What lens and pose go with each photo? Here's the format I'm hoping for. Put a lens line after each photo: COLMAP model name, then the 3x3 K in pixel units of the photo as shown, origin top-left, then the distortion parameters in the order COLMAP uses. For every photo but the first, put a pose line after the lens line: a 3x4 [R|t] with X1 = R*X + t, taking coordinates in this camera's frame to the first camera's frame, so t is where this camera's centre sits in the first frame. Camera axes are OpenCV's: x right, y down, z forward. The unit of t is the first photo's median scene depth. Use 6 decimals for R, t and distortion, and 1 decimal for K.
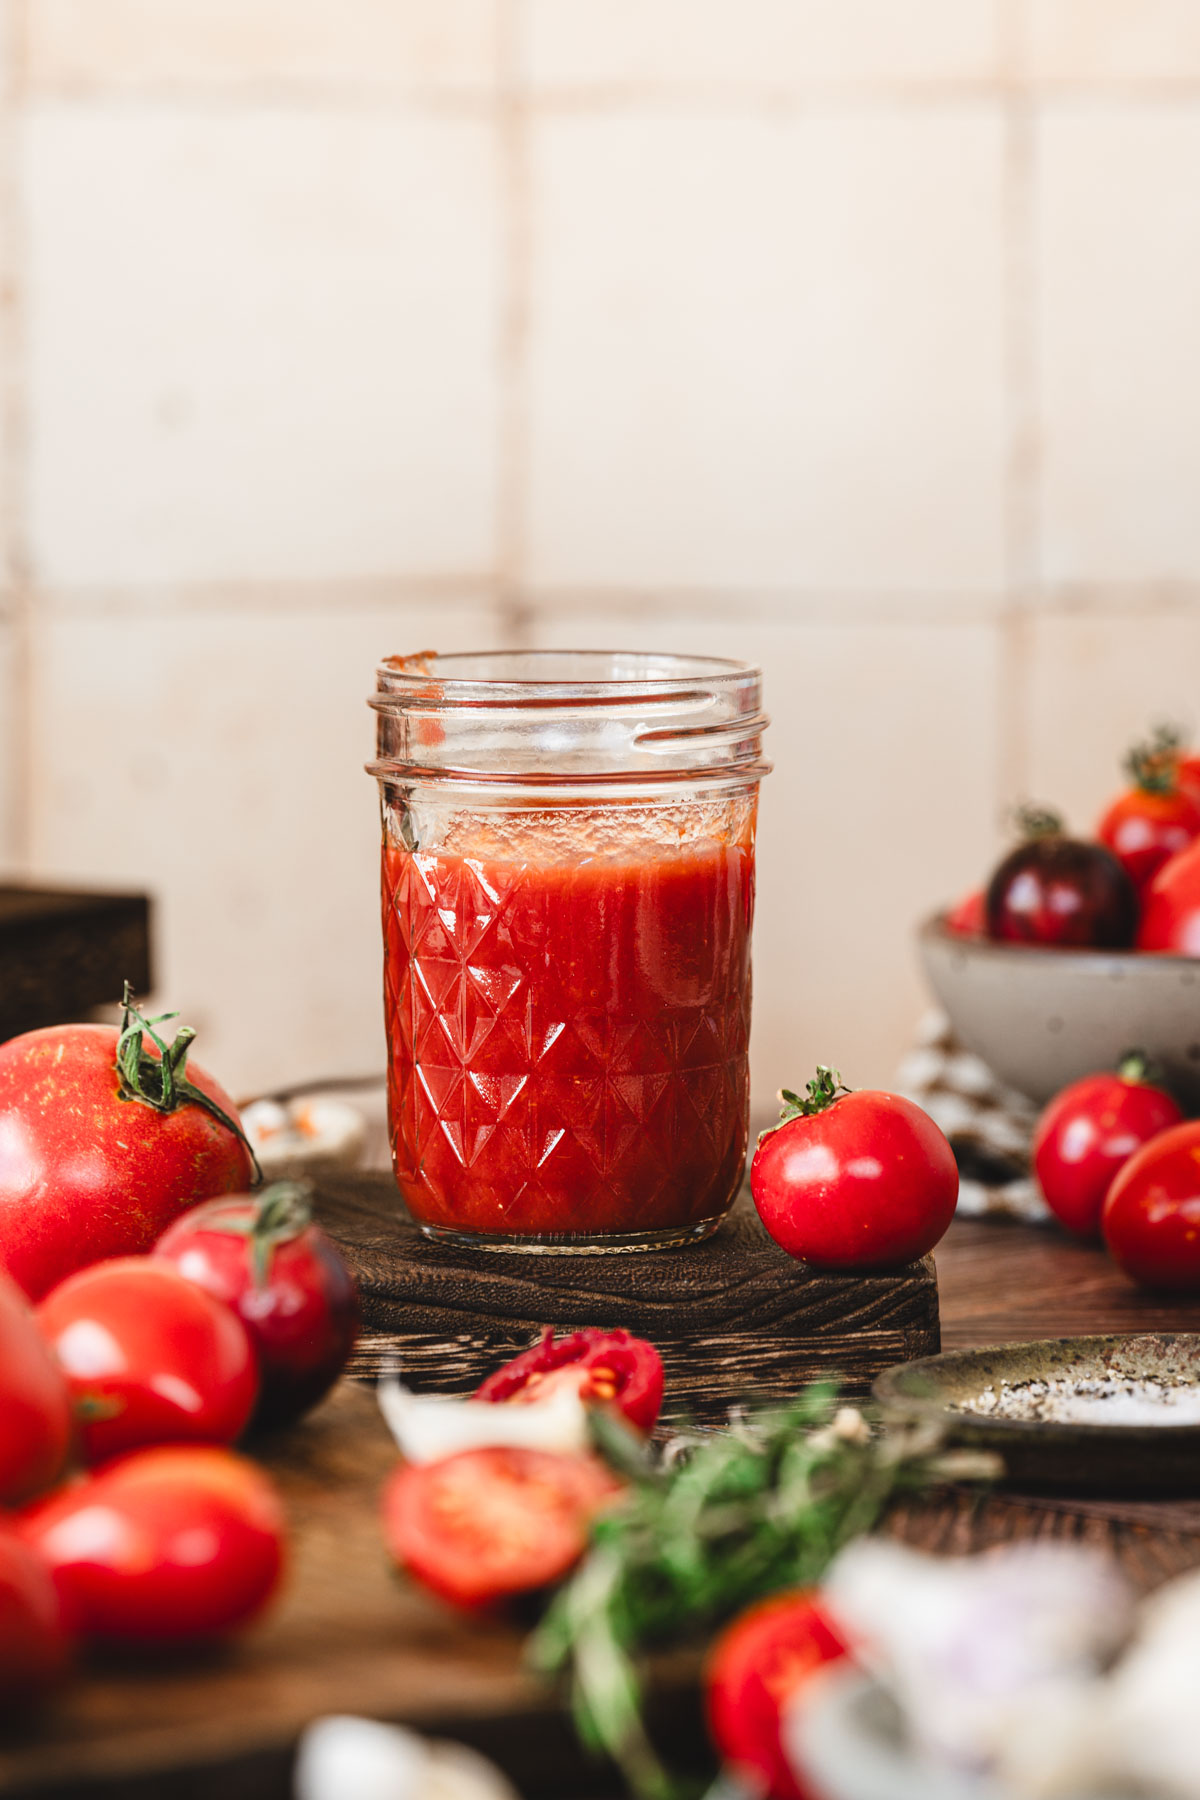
lens RADIAL K [[7260.0, 0, 586.8], [0, 7260.0, 897.0], [0, 0, 1]] dist [-0.311096, 0.000000]
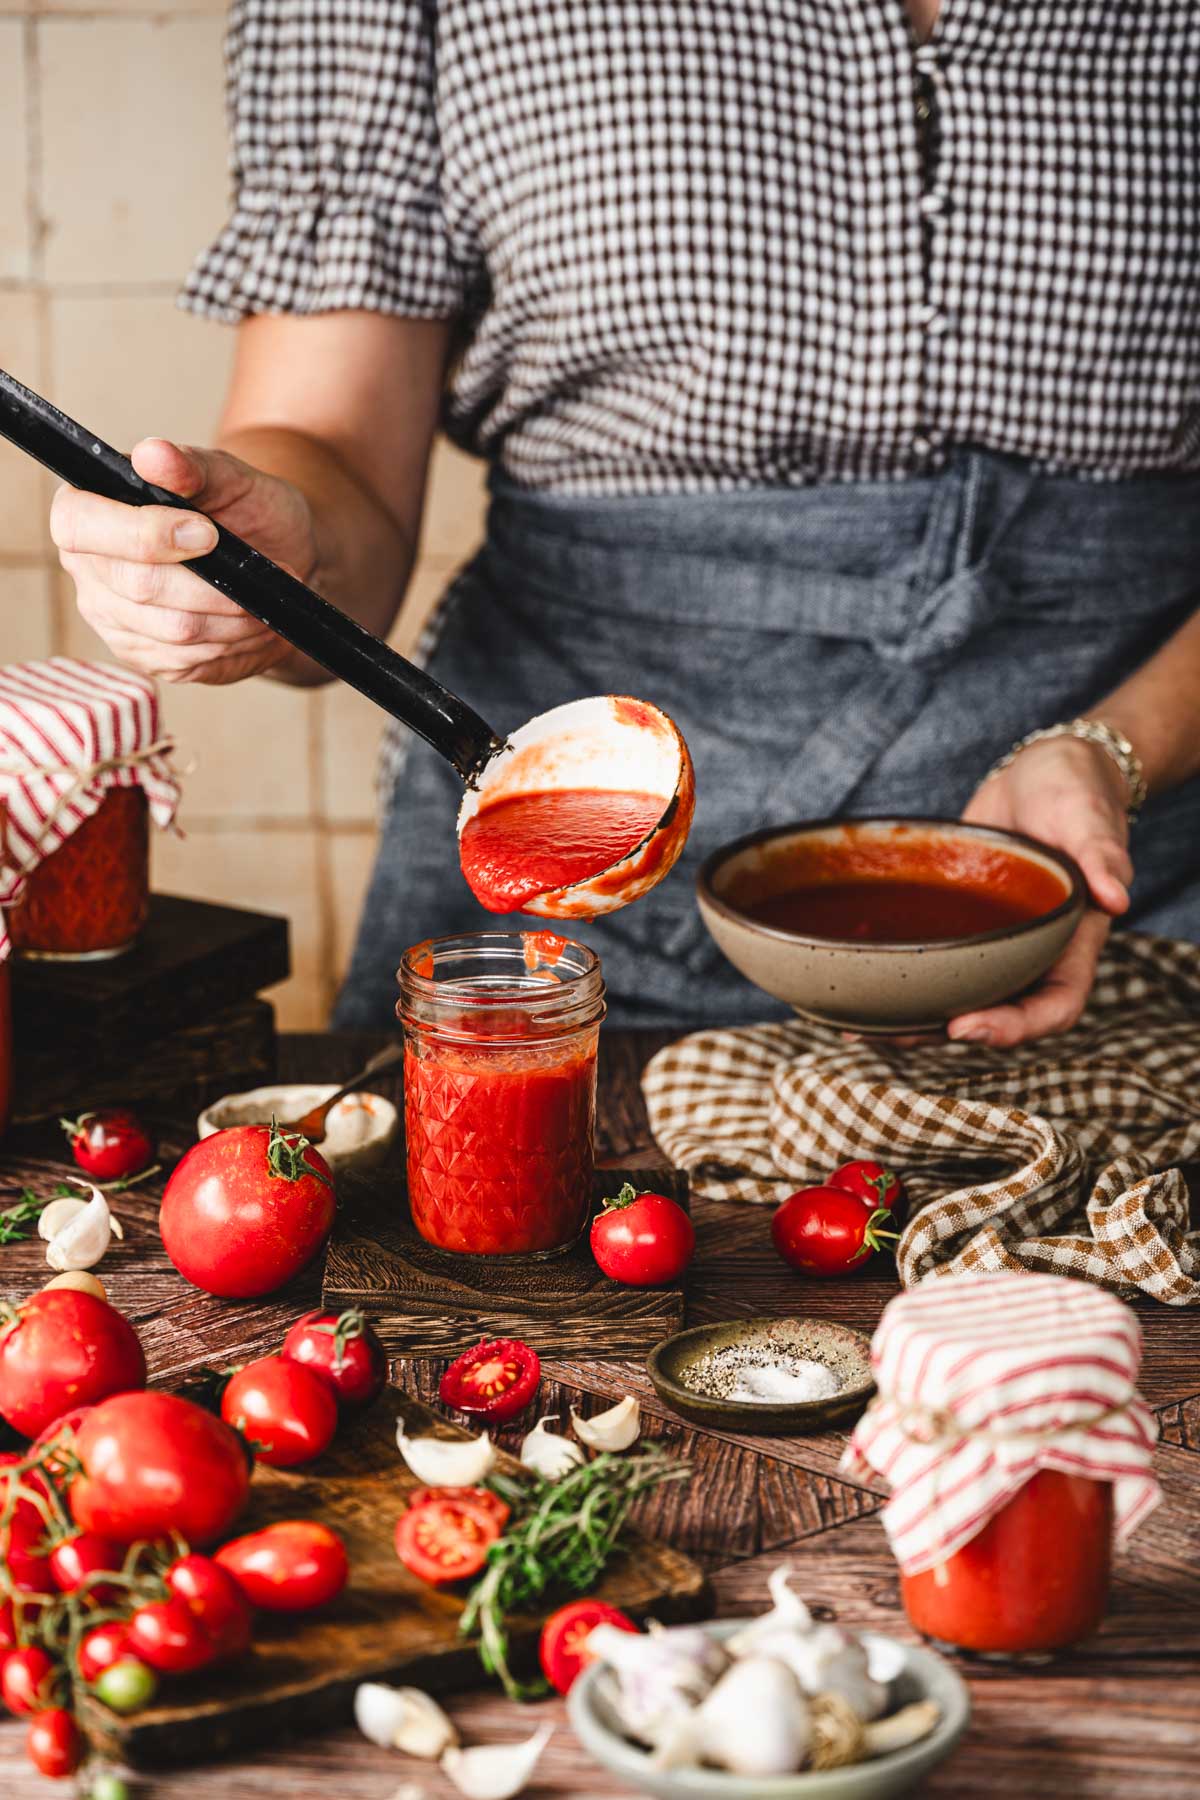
lens RADIAL K [[6281.6, 0, 613.6], [0, 6281.6, 917.2], [0, 0, 1]] dist [0.069310, 0.000000]
pose [[0.999947, 0.008011, -0.006405, 0.039397], [-0.006660, 0.982063, 0.188438, -0.370608], [0.007800, -0.188385, 0.982064, -0.665292]]
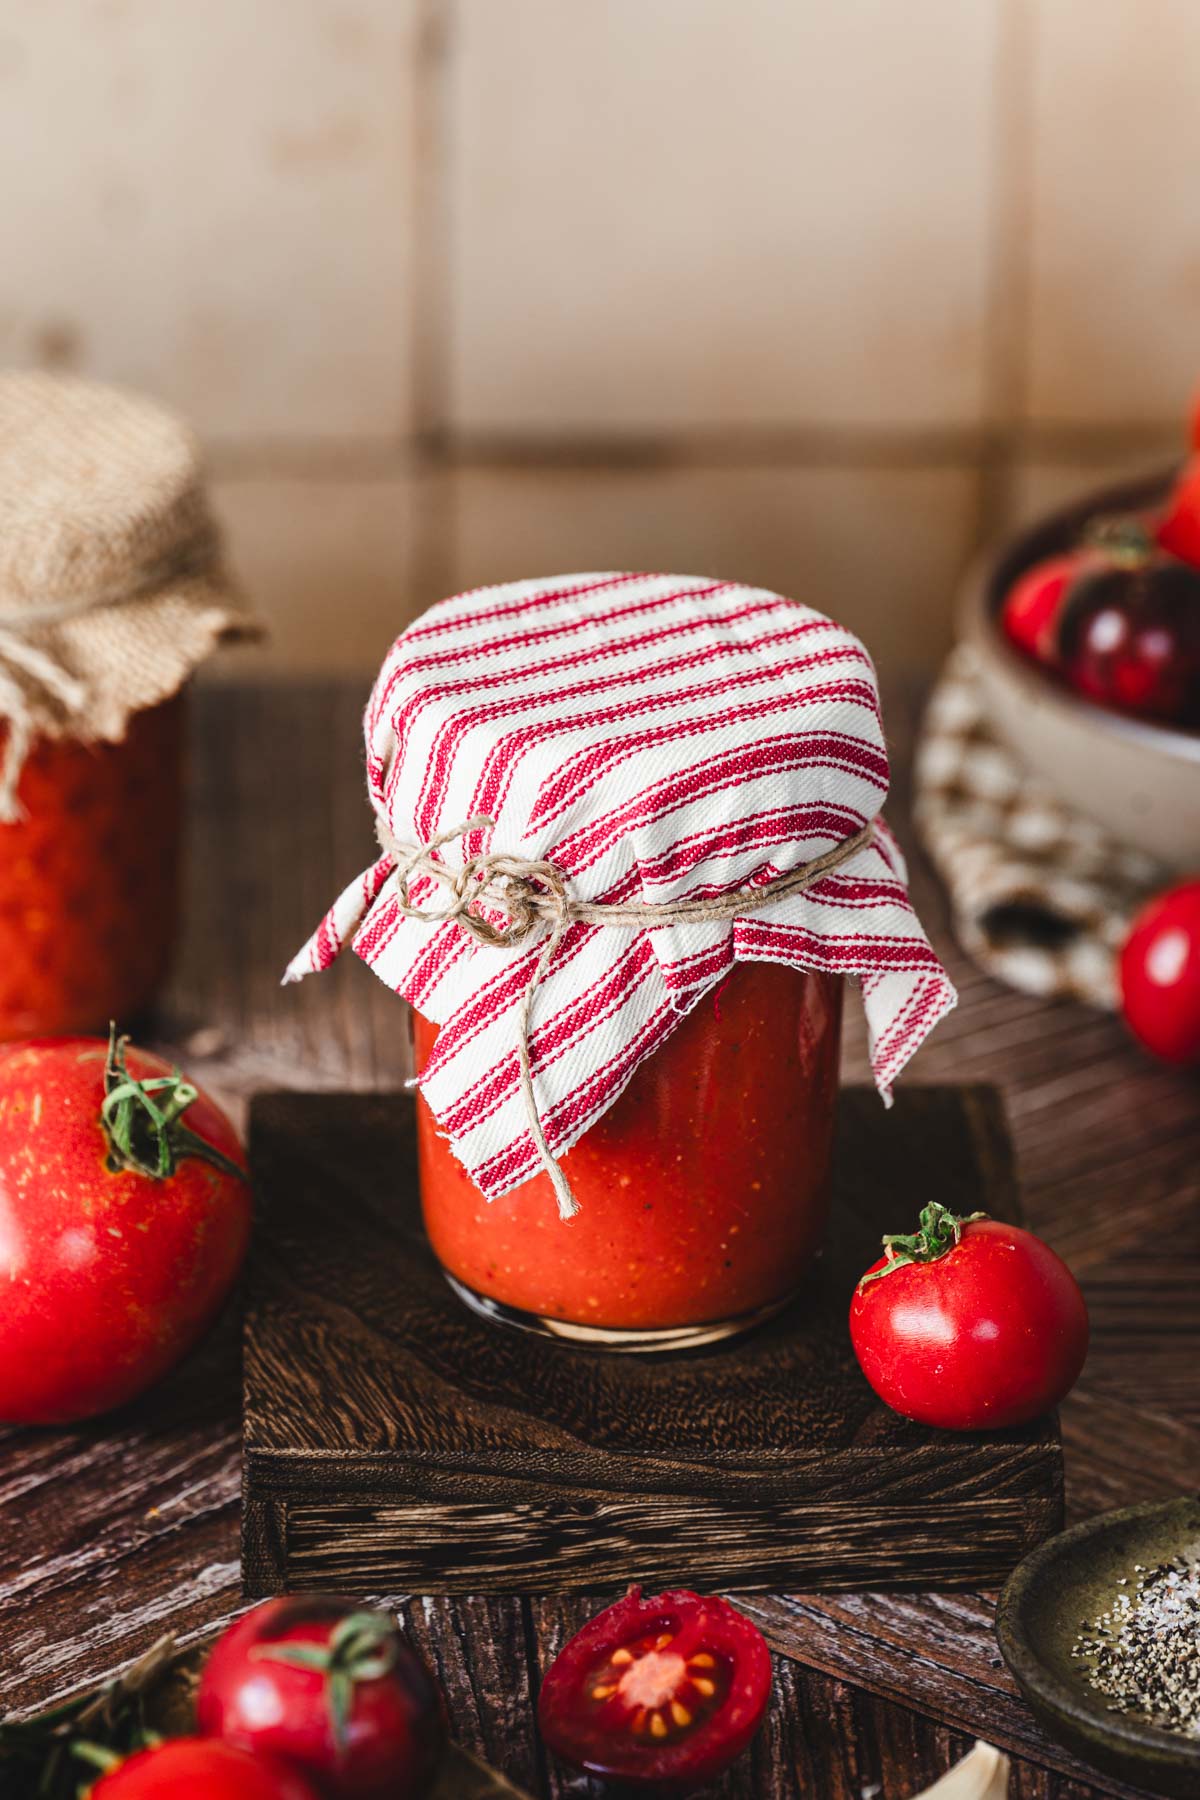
lens RADIAL K [[8002.6, 0, 598.0], [0, 8002.6, 904.0], [0, 0, 1]] dist [-0.199555, 0.000000]
pose [[0.998495, -0.004423, 0.054667, -0.060025], [-0.013210, 0.948004, 0.317984, -0.314268], [-0.053231, -0.318227, 0.946519, 0.111181]]
